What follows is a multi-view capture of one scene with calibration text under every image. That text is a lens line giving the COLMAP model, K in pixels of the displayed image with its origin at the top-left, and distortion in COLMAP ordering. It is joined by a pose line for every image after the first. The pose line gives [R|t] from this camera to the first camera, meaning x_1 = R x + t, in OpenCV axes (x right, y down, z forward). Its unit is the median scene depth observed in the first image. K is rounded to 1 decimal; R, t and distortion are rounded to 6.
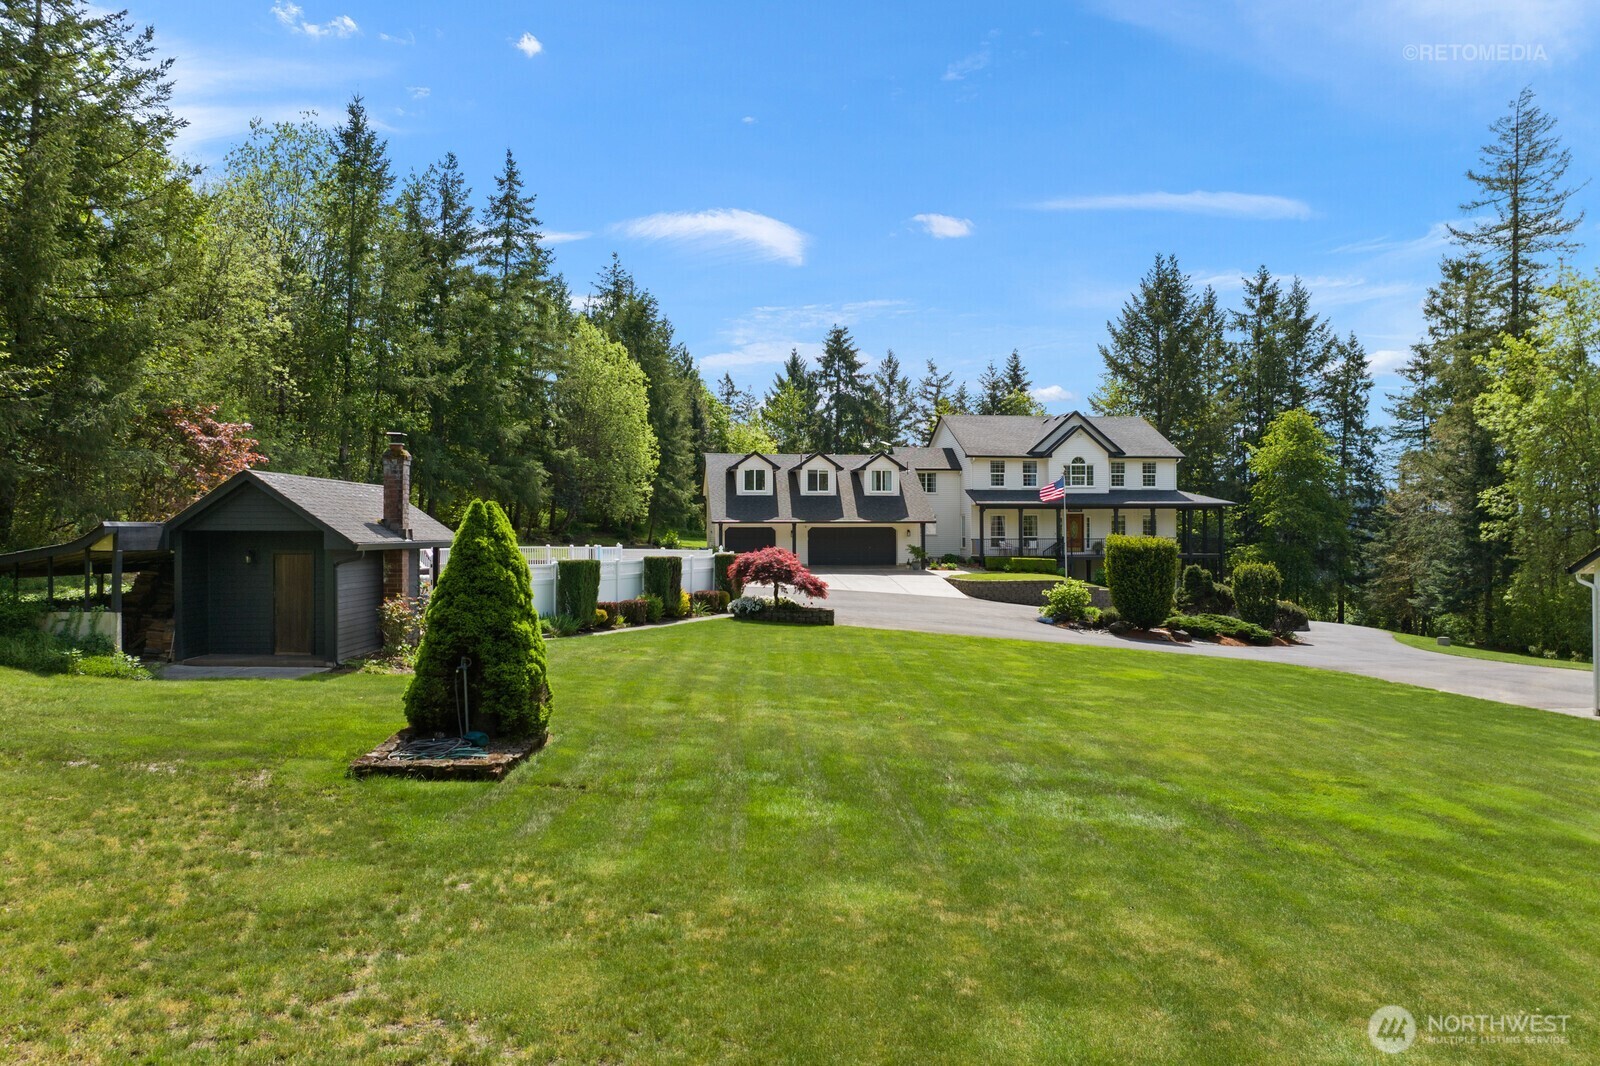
lens RADIAL K [[1127.2, 0, 800.0], [0, 1127.2, 533.0], [0, 0, 1]] dist [-0.031597, 0.000325]
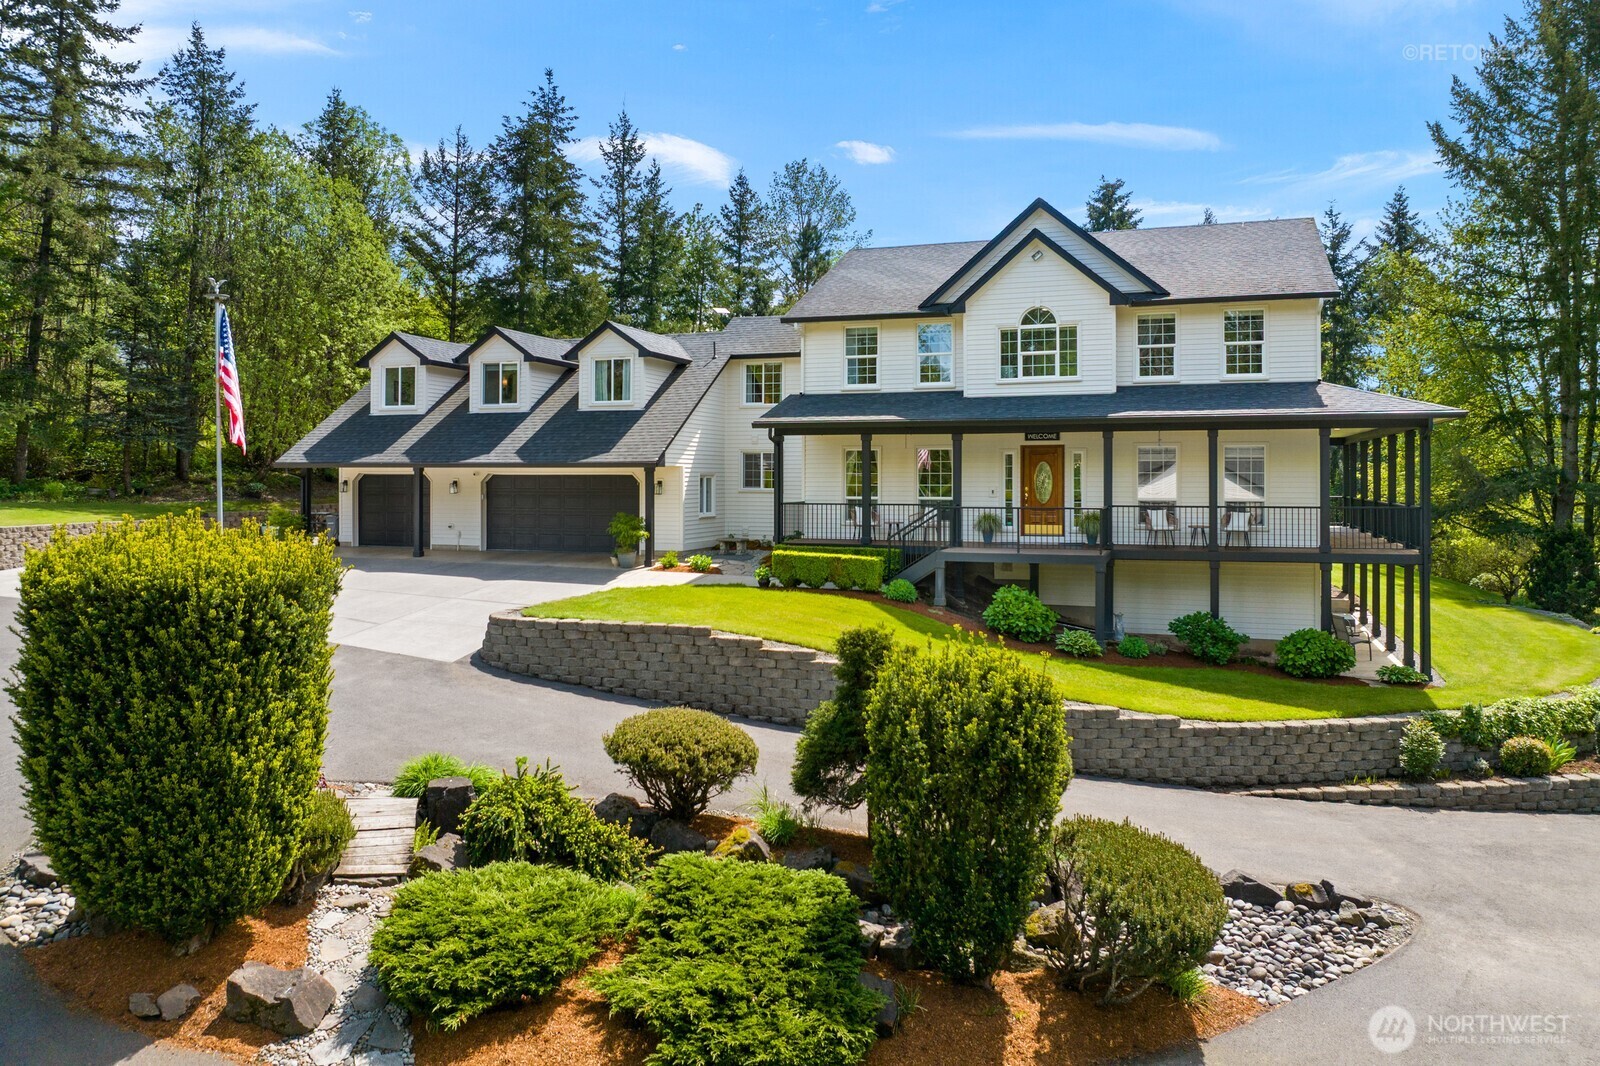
lens RADIAL K [[1127.2, 0, 800.0], [0, 1127.2, 533.0], [0, 0, 1]] dist [-0.031597, 0.000325]
pose [[0.889613, 0.026499, -0.455947, 0.359179], [-0.002927, 0.998626, 0.052329, -0.005467], [0.456707, -0.045218, 0.888467, 0.578946]]
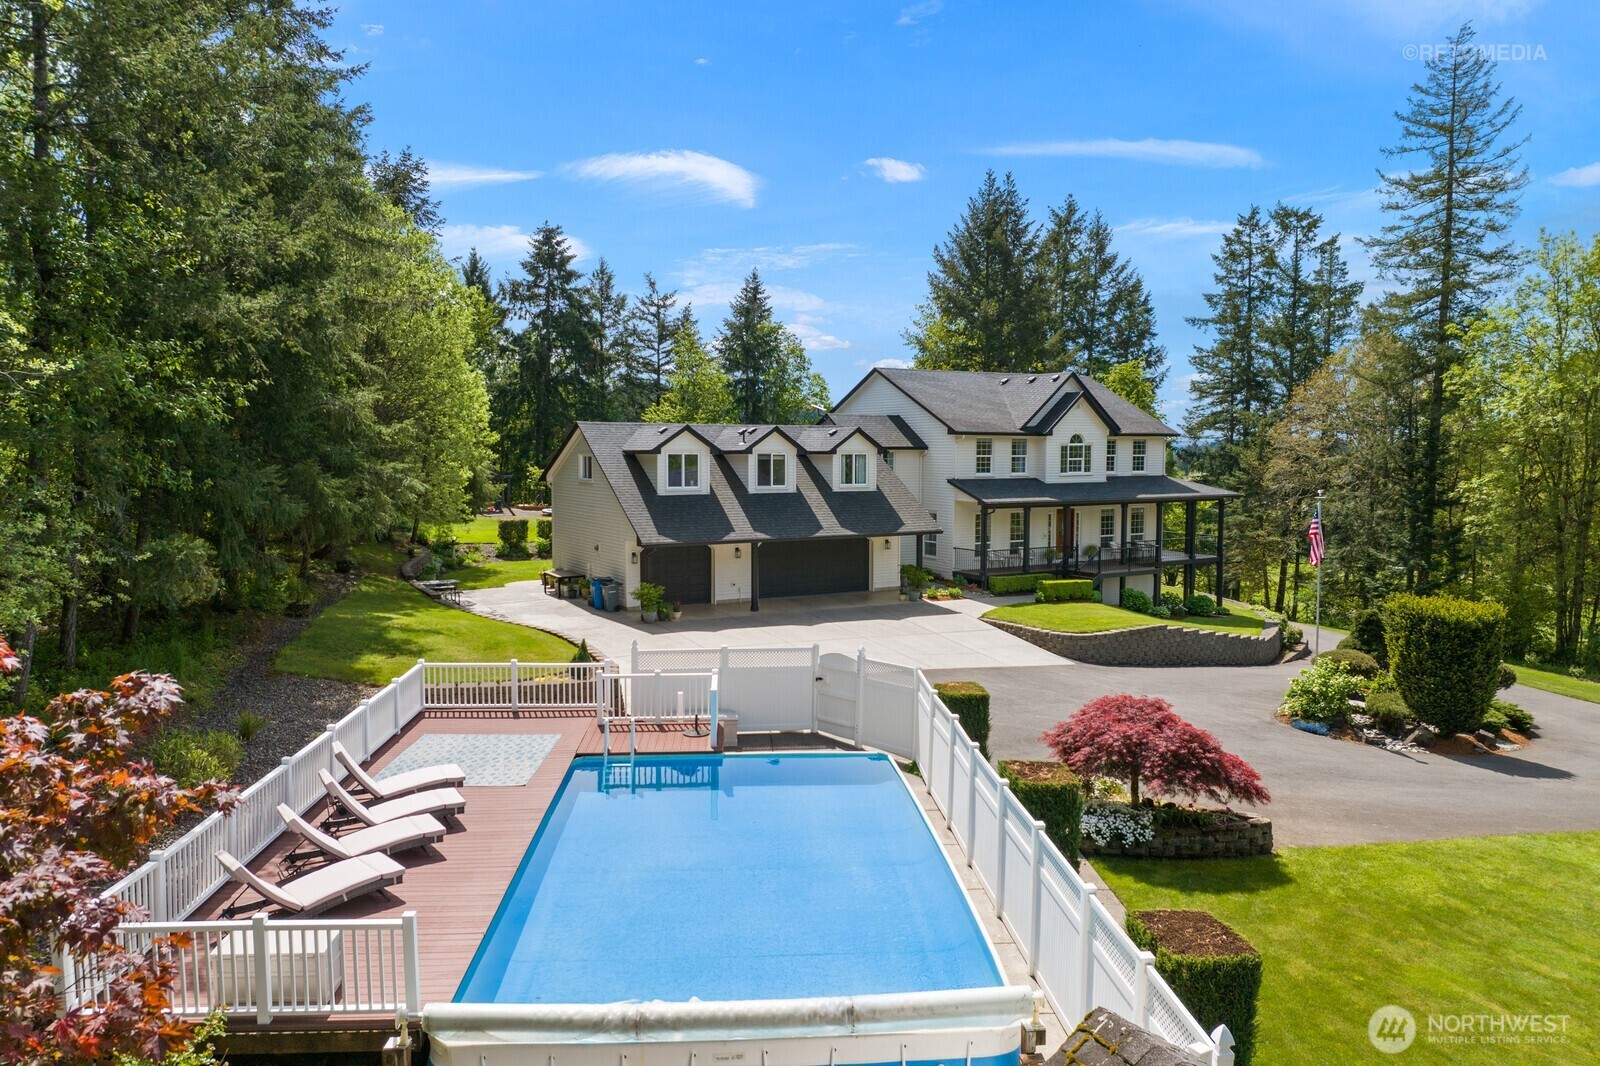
lens RADIAL K [[1127.2, 0, 800.0], [0, 1127.2, 533.0], [0, 0, 1]] dist [-0.031597, 0.000325]
pose [[0.925043, -0.023474, 0.379135, -0.211141], [-0.006988, 0.996868, 0.078771, -0.059388], [-0.379797, -0.075515, 0.921982, 0.366357]]
